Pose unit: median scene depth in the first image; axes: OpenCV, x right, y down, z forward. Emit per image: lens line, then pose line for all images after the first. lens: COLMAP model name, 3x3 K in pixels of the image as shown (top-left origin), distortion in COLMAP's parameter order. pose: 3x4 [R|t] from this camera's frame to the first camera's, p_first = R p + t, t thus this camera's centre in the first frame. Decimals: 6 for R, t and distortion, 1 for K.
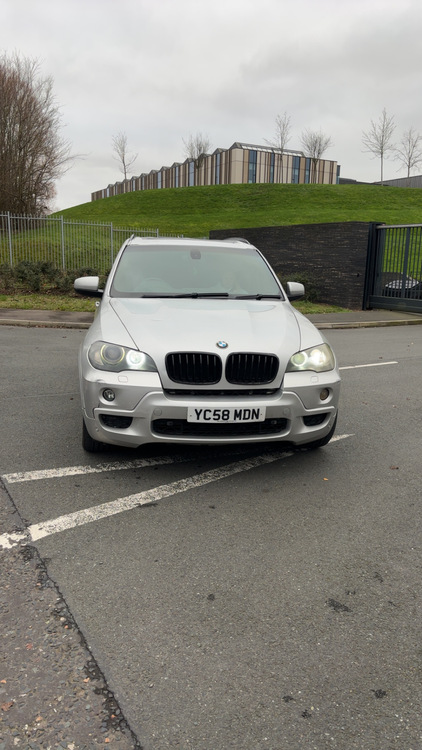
lens RADIAL K [[542.5, 0, 211.0], [0, 542.5, 375.0], [0, 0, 1]] dist [0.052954, 0.003364]
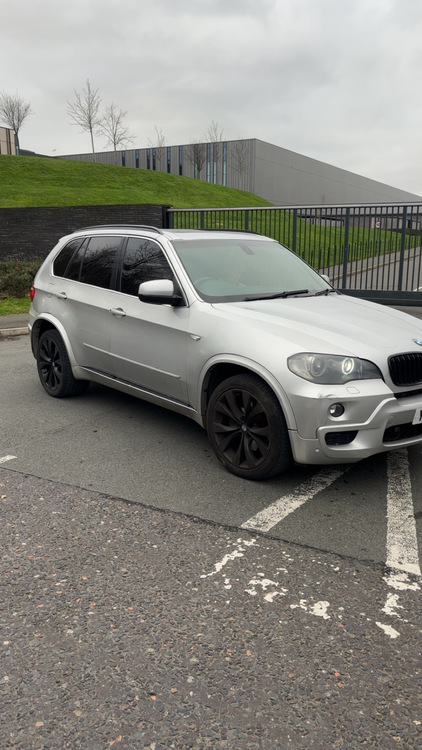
lens RADIAL K [[595.8, 0, 211.0], [0, 595.8, 375.0], [0, 0, 1]] dist [0.043008, 0.004917]
pose [[0.861749, -0.130550, 0.490251, -0.783767], [0.124087, 0.991212, 0.045835, -0.086668], [-0.491926, 0.021336, 0.870375, 0.210847]]
